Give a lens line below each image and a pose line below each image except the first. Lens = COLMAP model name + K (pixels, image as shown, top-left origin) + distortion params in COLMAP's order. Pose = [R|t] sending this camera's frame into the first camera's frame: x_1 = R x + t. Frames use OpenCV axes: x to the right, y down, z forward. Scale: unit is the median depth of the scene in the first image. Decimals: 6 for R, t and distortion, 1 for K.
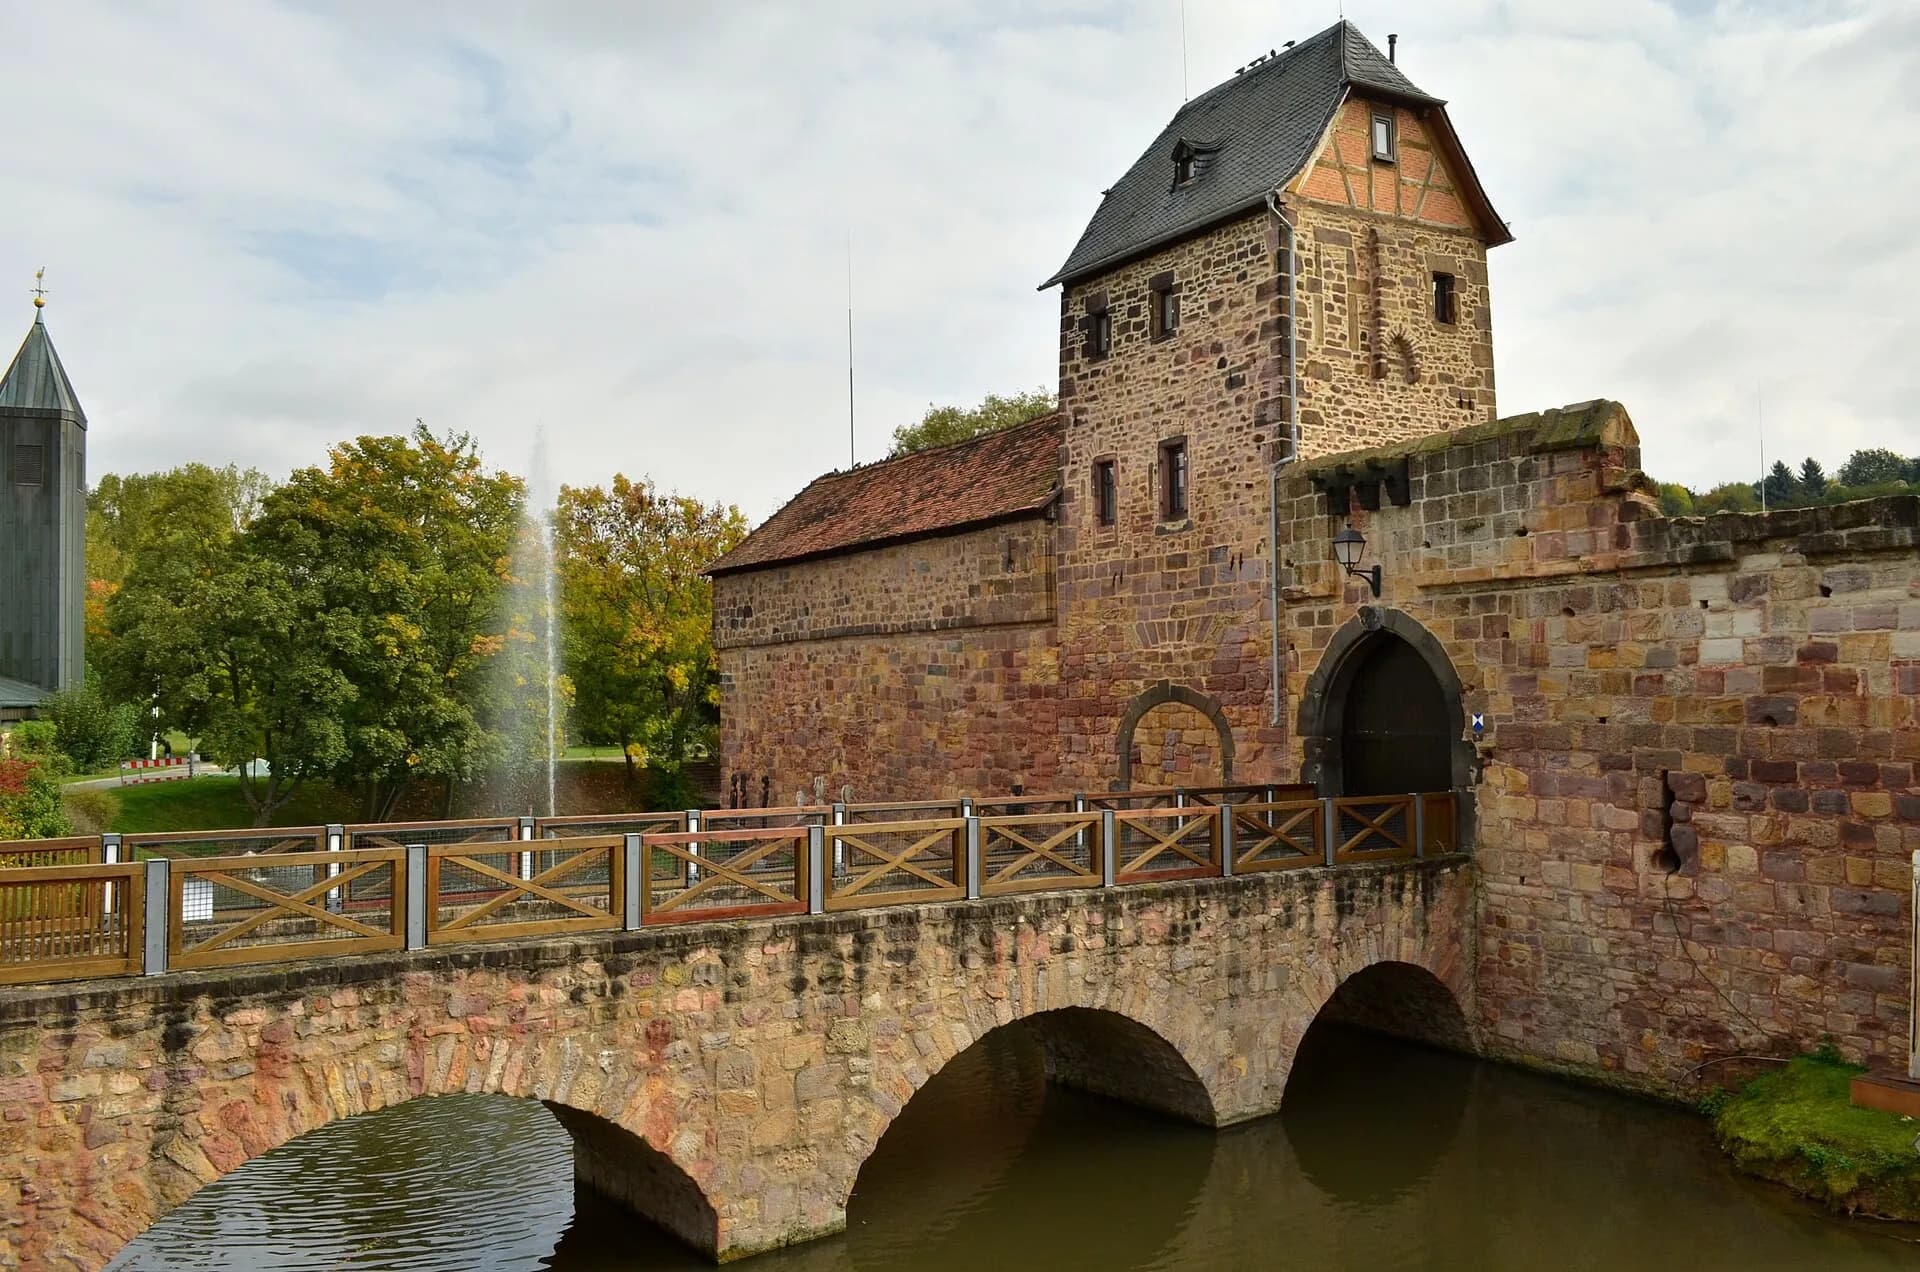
lens RADIAL K [[1650.2, 0, 960.9], [0, 1650.2, 642.3], [0, 0, 1]] dist [-0.015481, 0.006472]
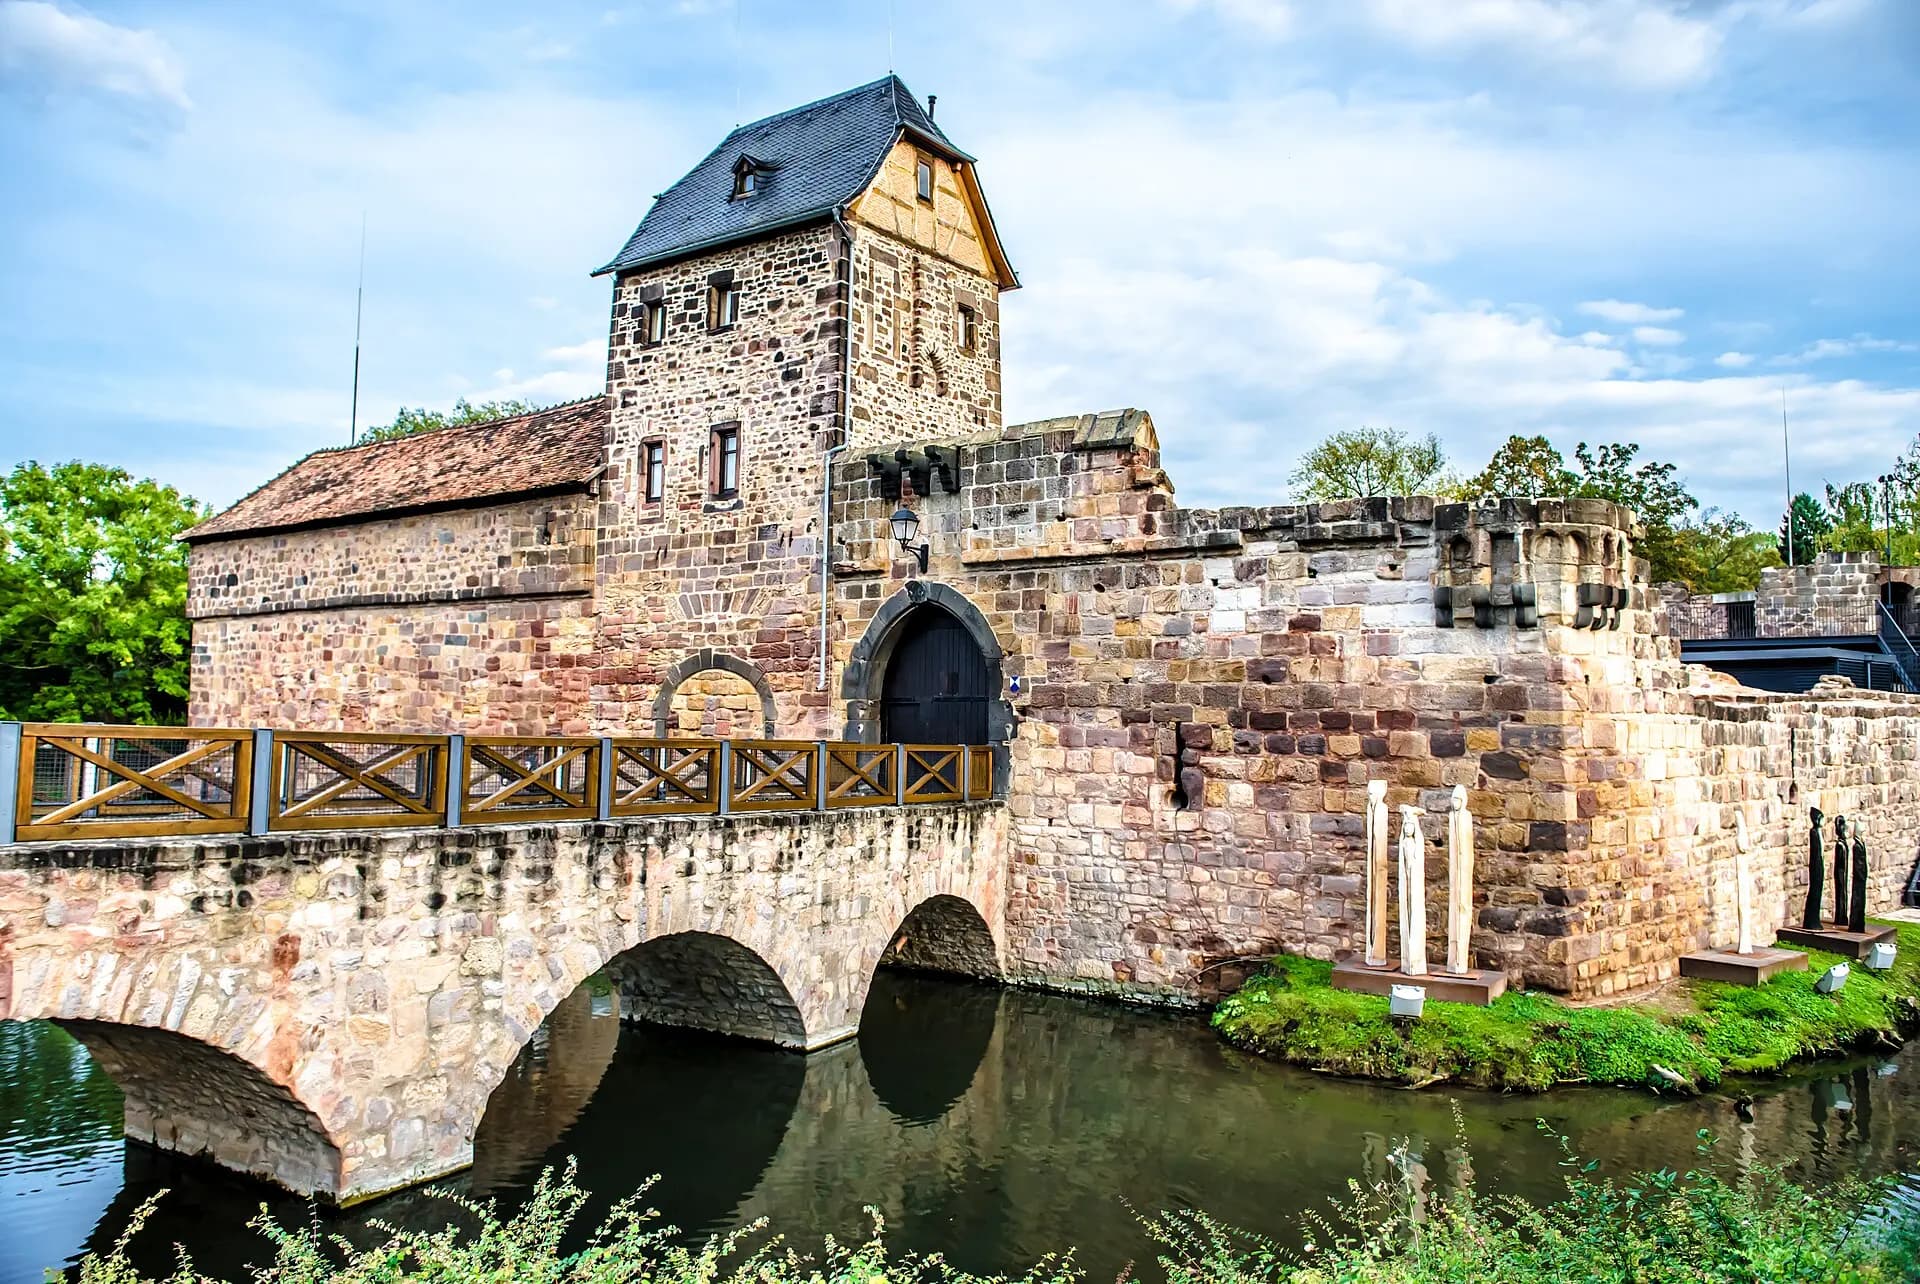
lens RADIAL K [[1448.5, 0, 959.5], [0, 1448.5, 637.3], [0, 0, 1]] dist [-0.049101, -0.005900]
pose [[0.911997, 0.053953, 0.406634, -0.132254], [-0.035560, 0.997979, -0.052660, 0.072732], [-0.408653, 0.033565, 0.912072, 0.108778]]
